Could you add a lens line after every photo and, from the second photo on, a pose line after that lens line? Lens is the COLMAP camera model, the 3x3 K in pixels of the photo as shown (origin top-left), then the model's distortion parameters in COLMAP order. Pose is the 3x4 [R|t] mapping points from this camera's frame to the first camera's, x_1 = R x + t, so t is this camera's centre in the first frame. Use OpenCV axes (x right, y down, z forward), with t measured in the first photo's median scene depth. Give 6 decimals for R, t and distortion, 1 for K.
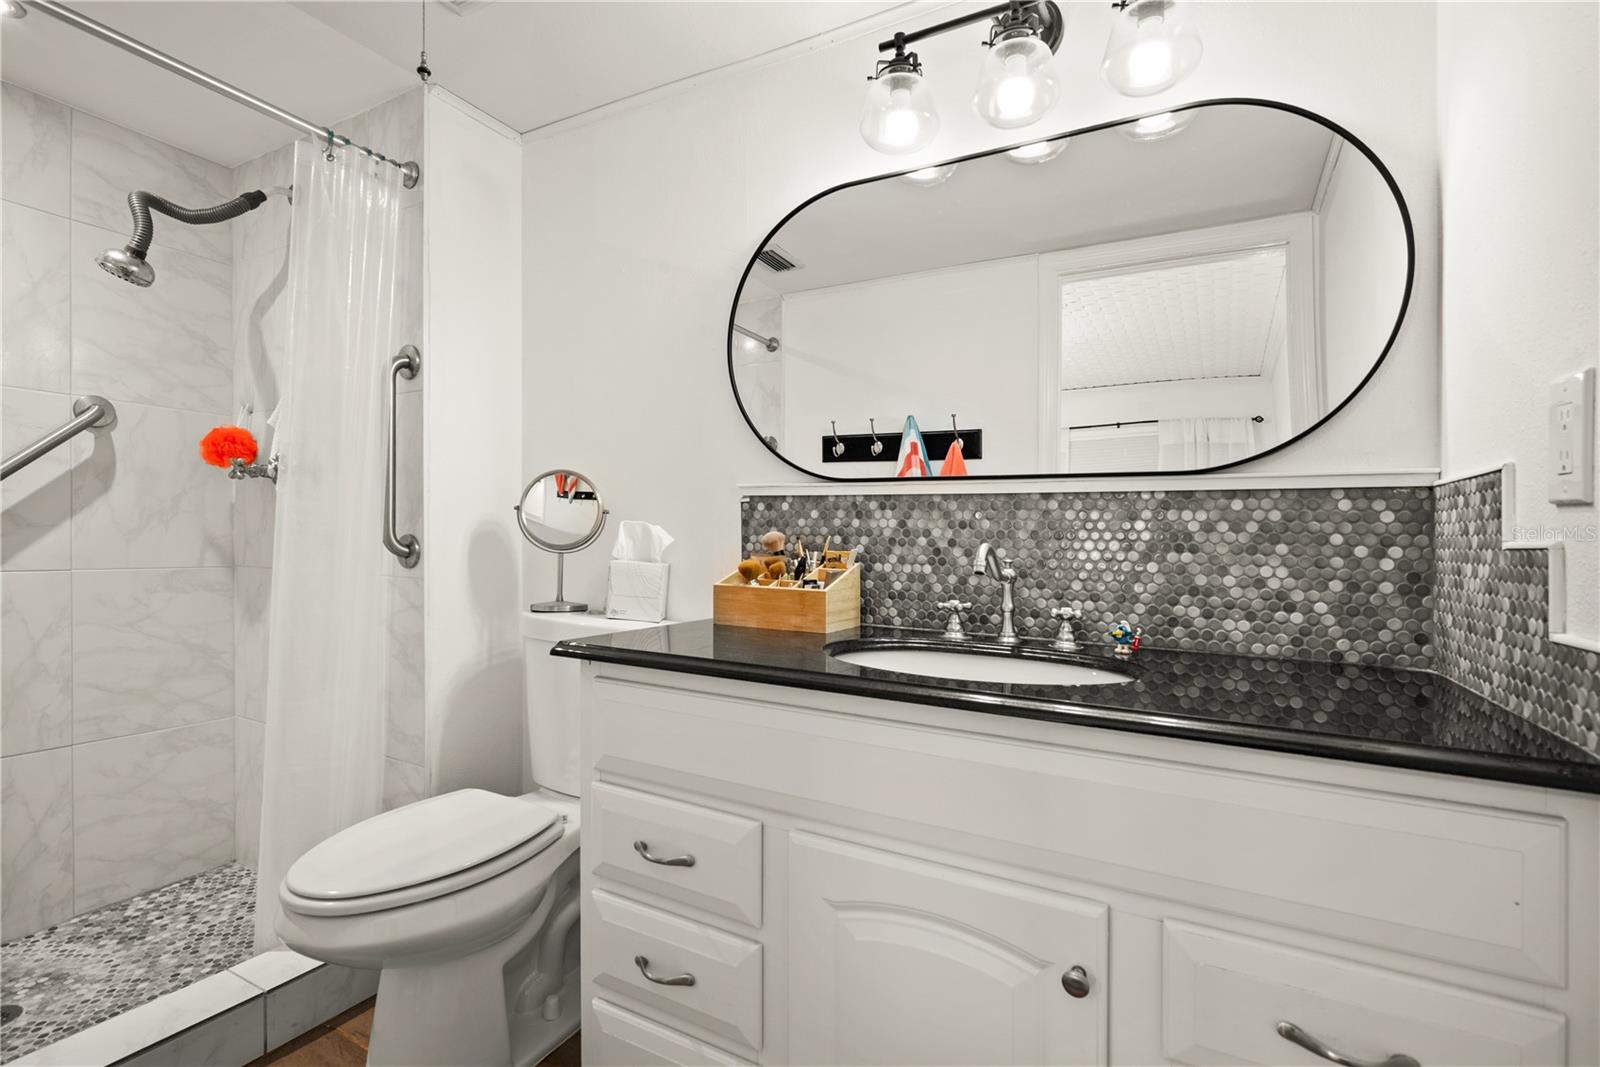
lens RADIAL K [[741.2, 0, 802.6], [0, 741.2, 532.4], [0, 0, 1]] dist [-0.002682, 0.000356]
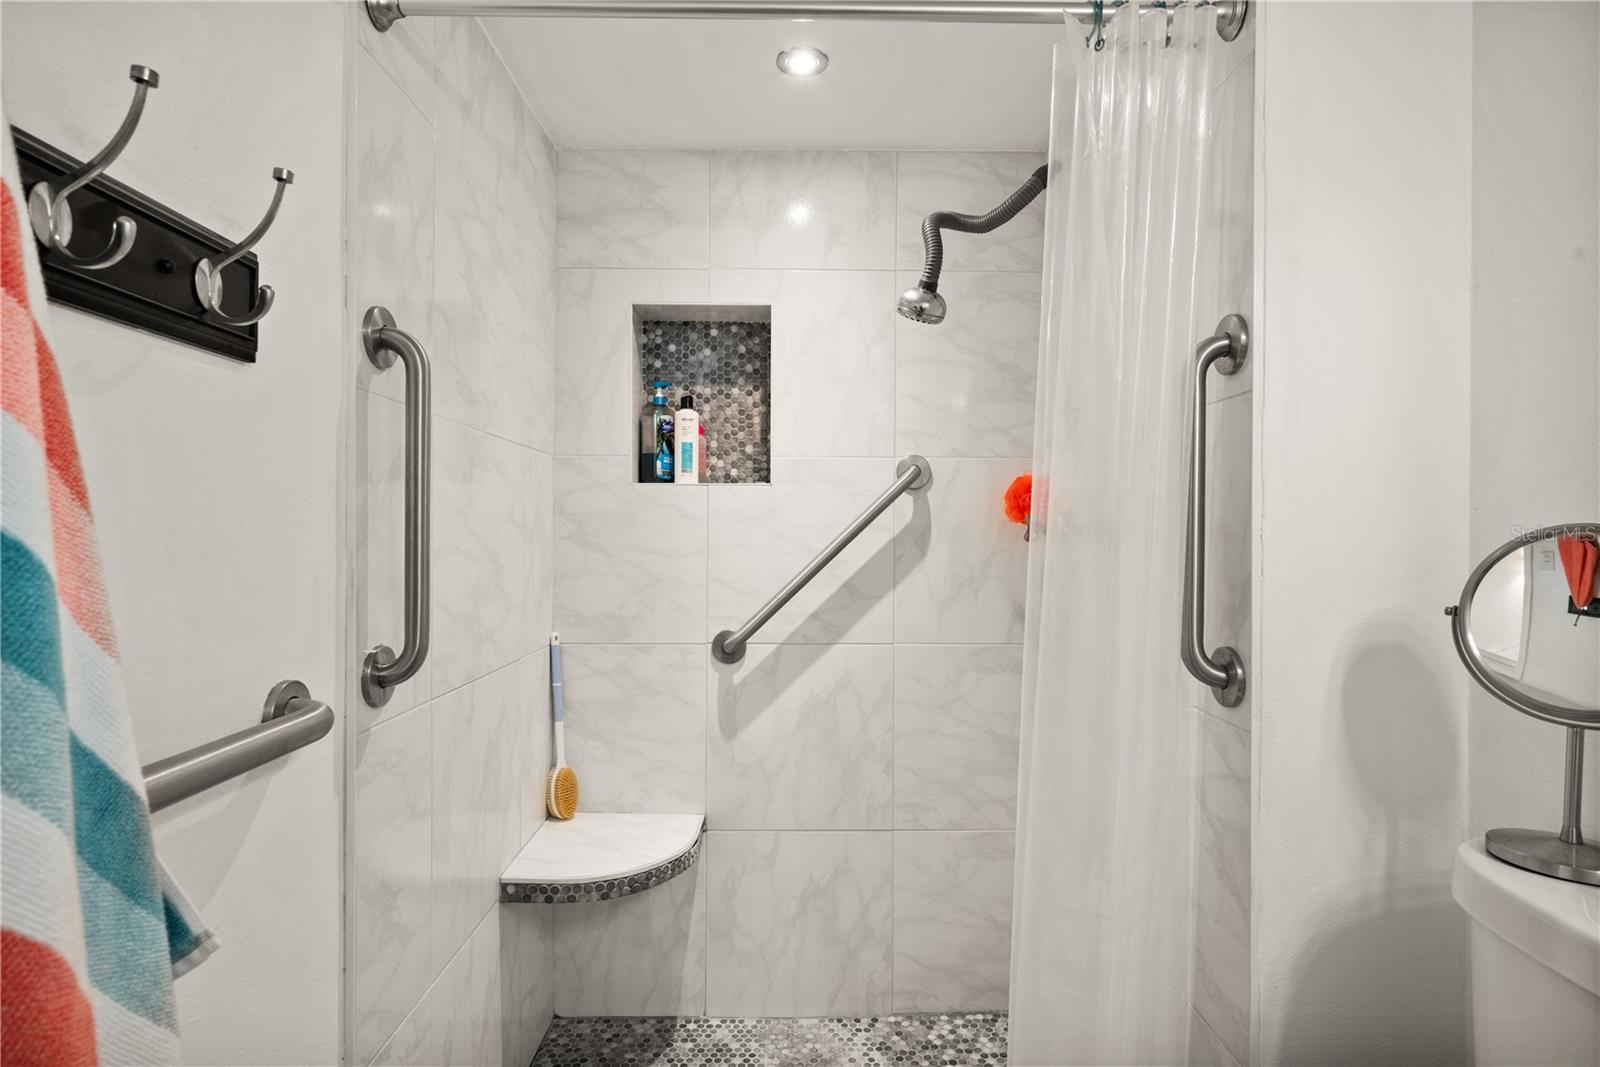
lens RADIAL K [[818.2, 0, 797.9], [0, 818.2, 561.6], [0, 0, 1]] dist [-0.001587, -0.001190]
pose [[0.485773, 0.012861, -0.873990, -0.139280], [0.011280, 0.999716, 0.020981, -0.079299], [0.874012, -0.020051, 0.485490, 0.397853]]
